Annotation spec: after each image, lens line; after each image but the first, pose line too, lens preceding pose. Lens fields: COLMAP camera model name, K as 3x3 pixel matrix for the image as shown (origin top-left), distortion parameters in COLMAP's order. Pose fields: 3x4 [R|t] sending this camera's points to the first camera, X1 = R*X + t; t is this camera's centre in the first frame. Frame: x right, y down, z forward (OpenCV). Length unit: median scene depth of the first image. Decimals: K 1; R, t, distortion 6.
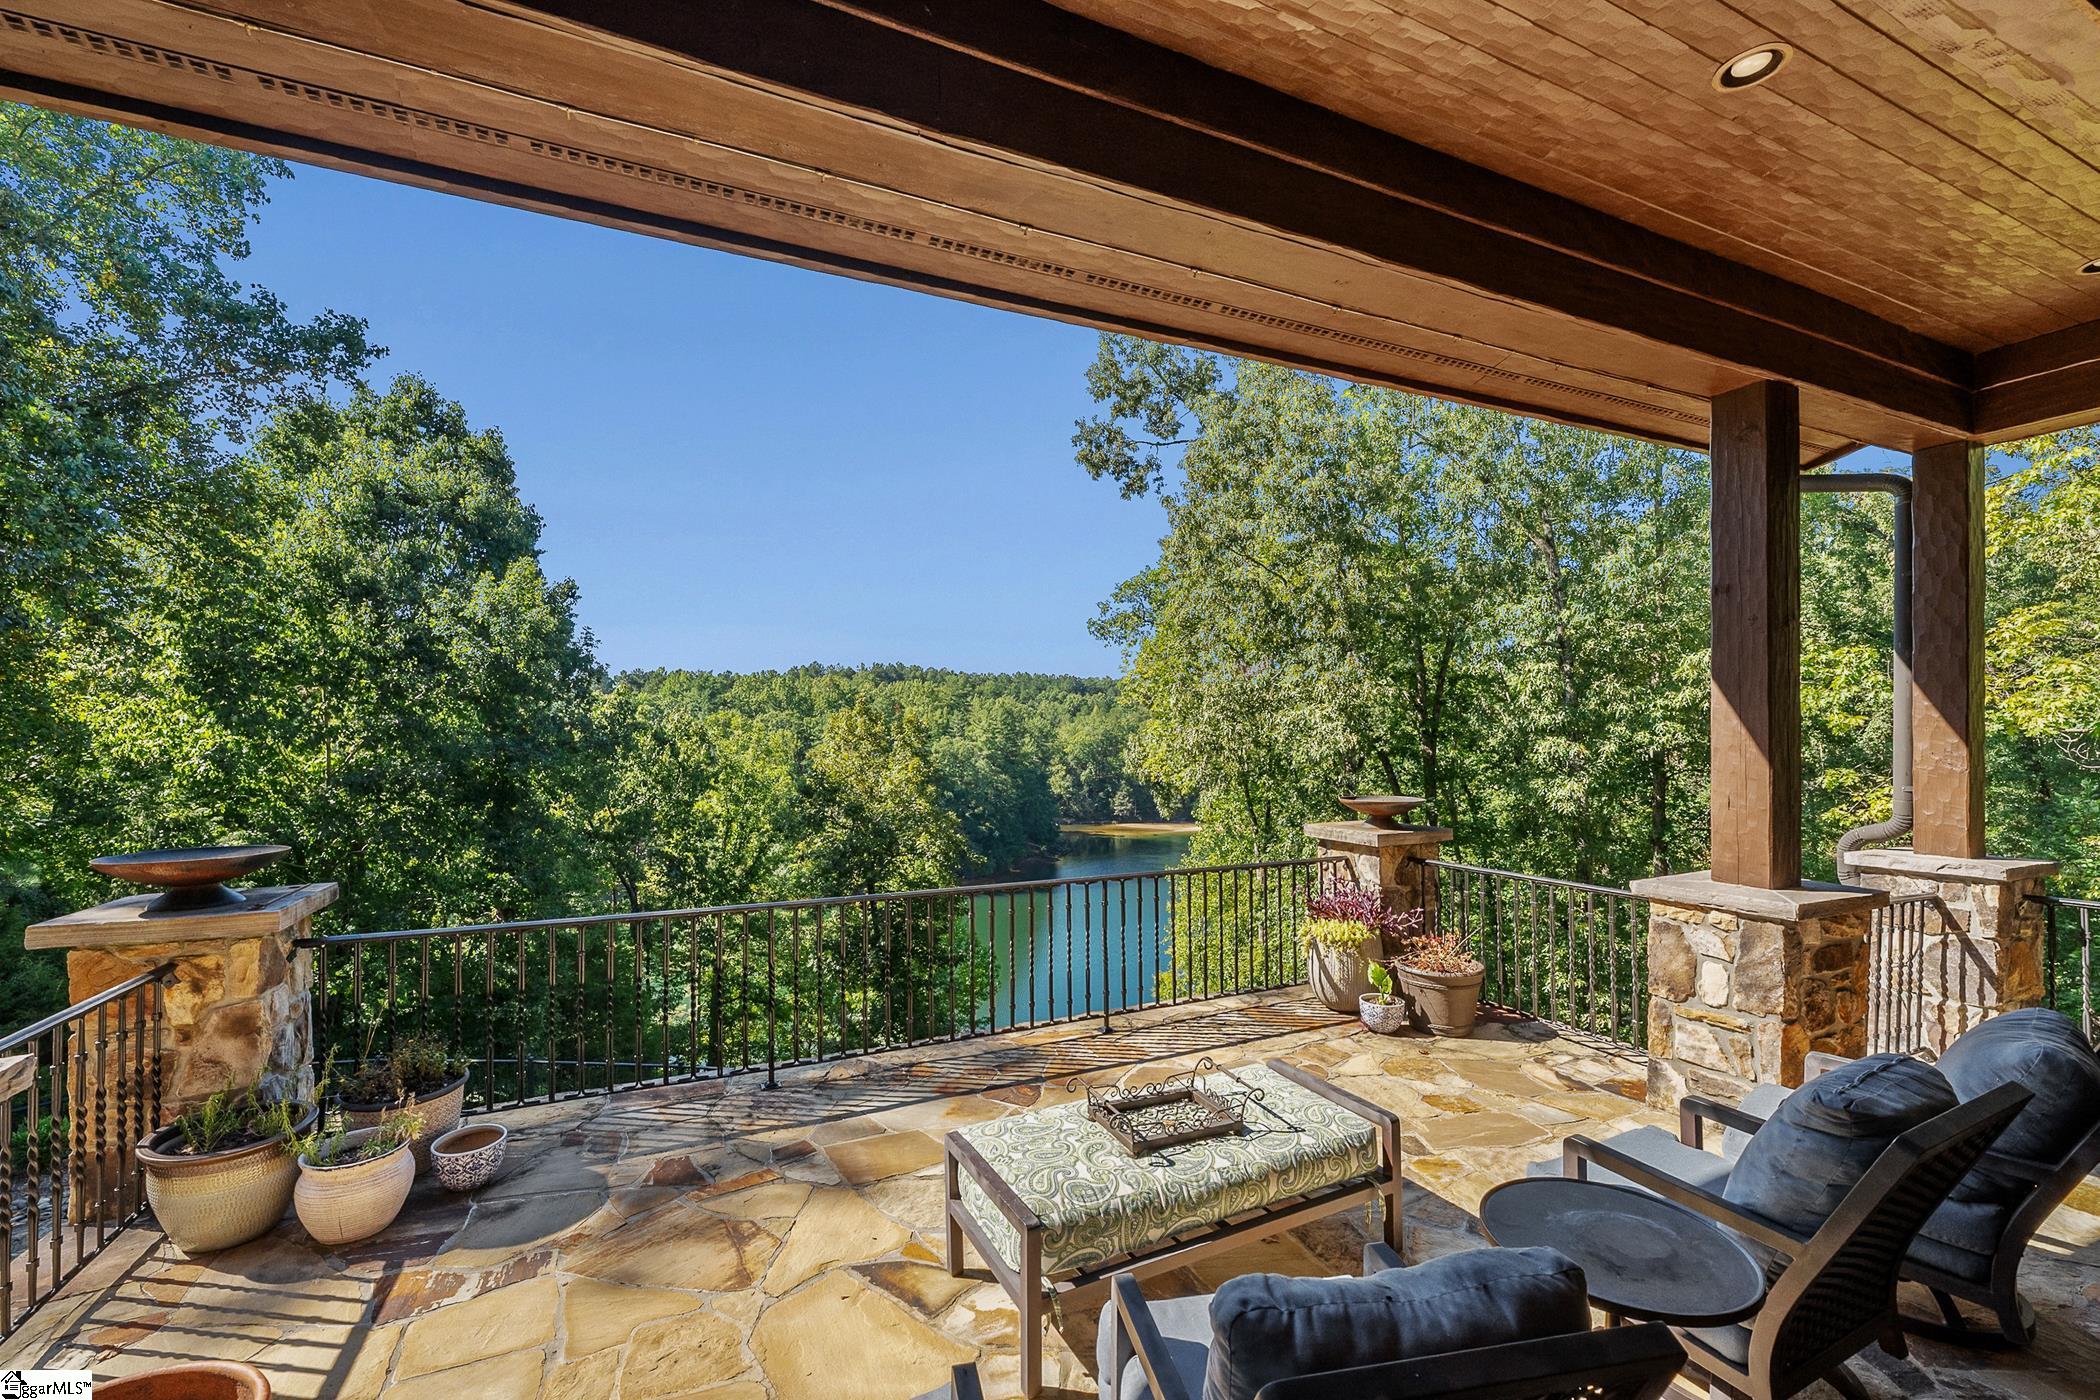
lens RADIAL K [[847.2, 0, 1019.4], [0, 847.2, 732.5], [0, 0, 1]] dist [-0.001942, -0.000137]
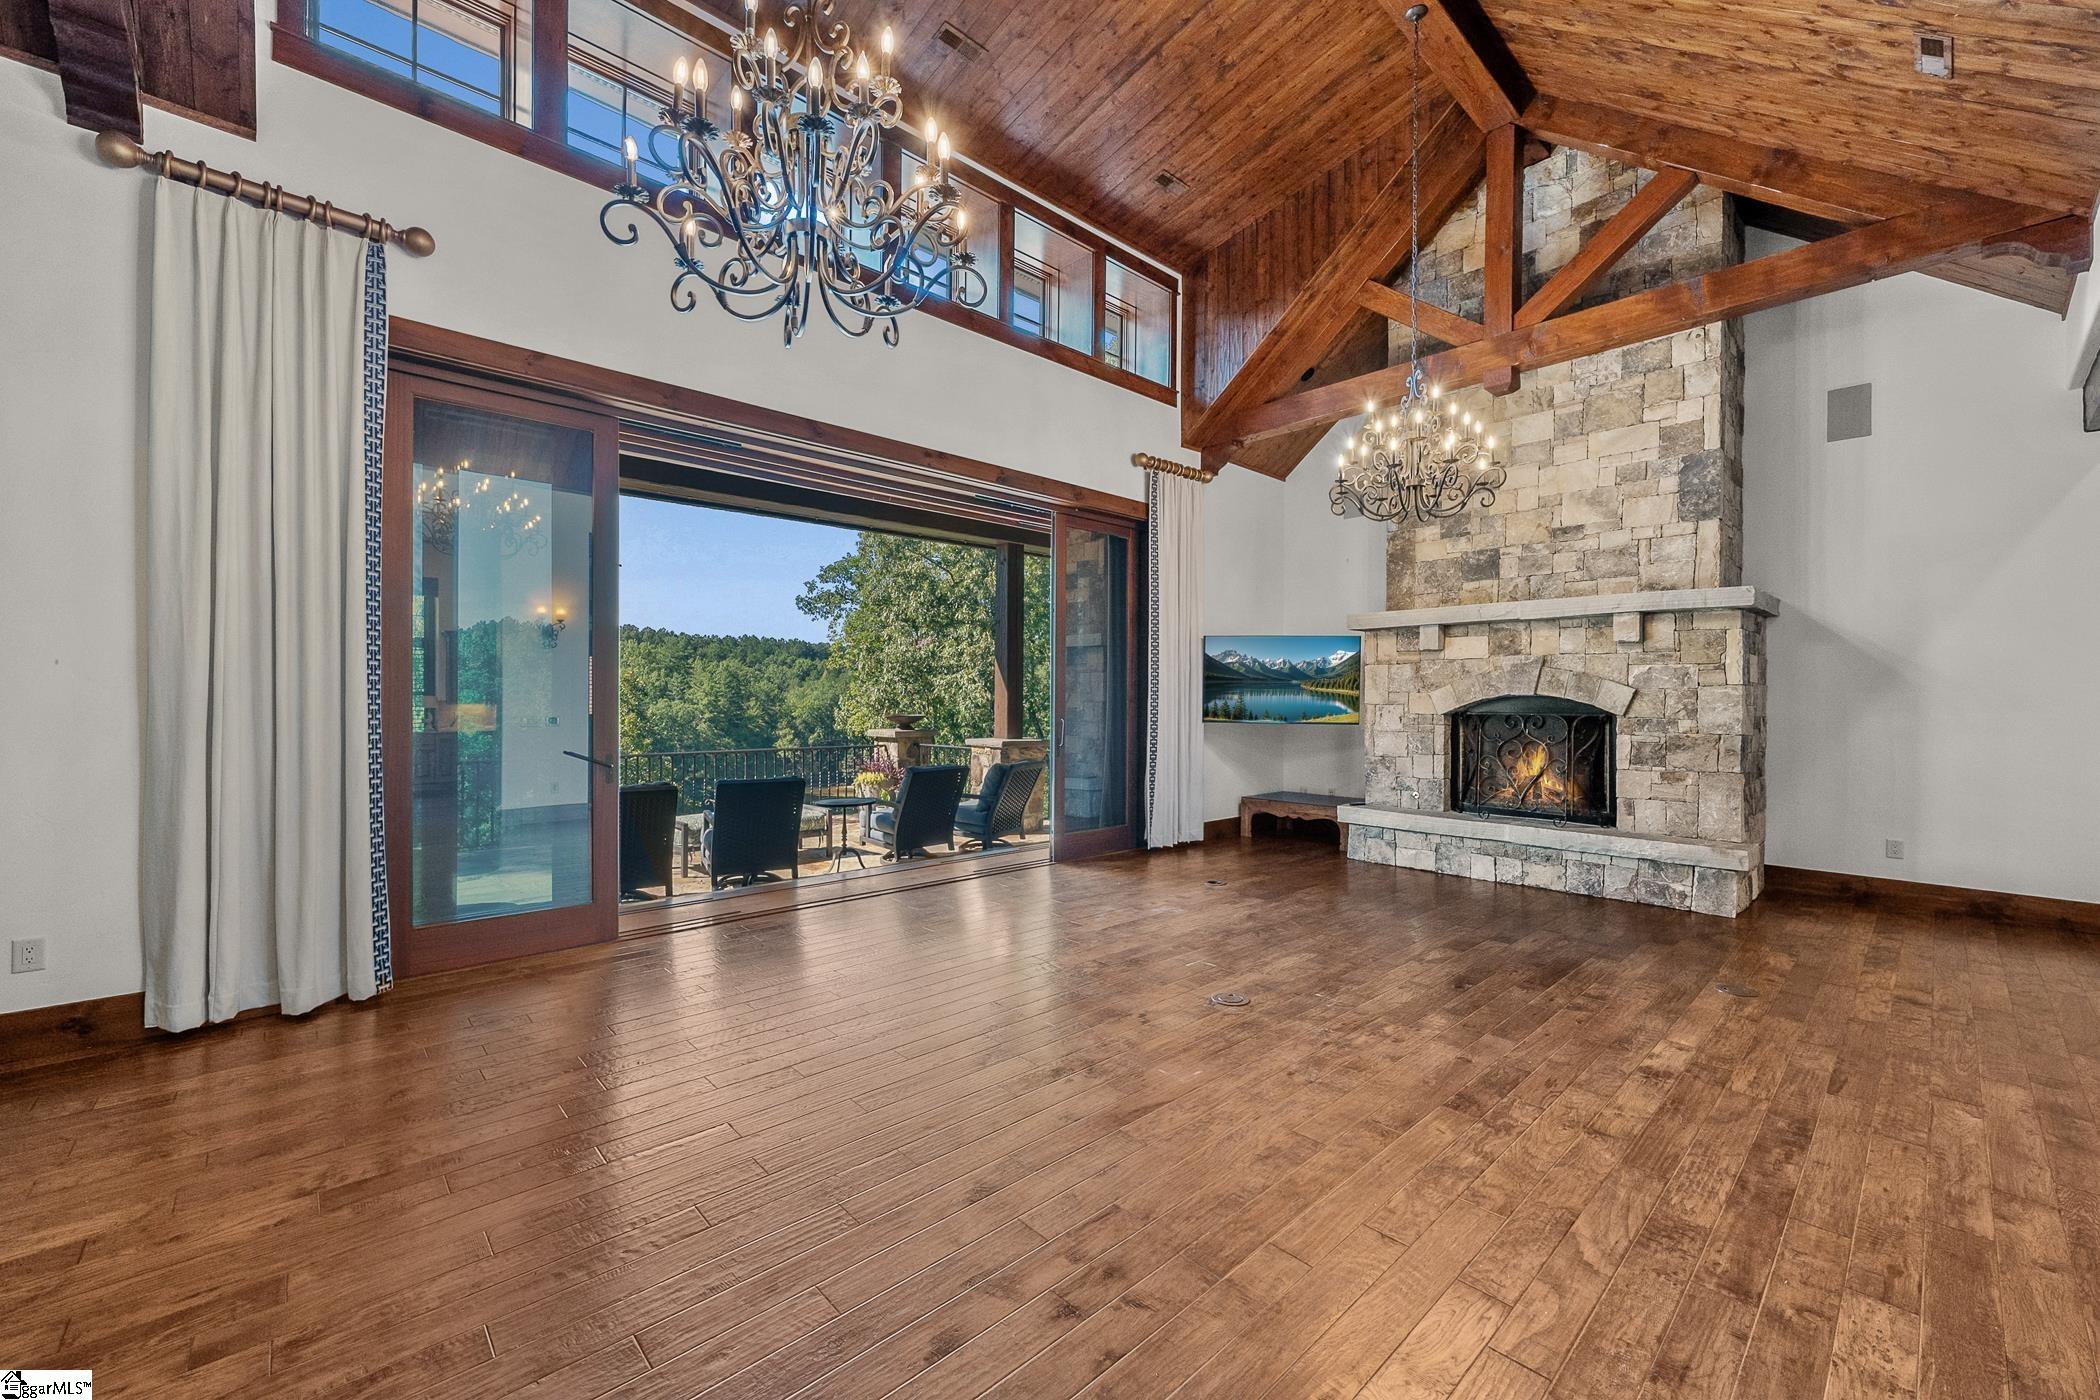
lens RADIAL K [[847.2, 0, 1051.5], [0, 847.2, 691.6], [0, 0, 1]] dist [-0.001942, -0.000137]
pose [[0.941923, 0.009399, 0.335698, 0.016313], [-0.006385, 0.999929, -0.010081, 0.007416], [-0.335769, 0.007352, 0.941916, -0.175480]]
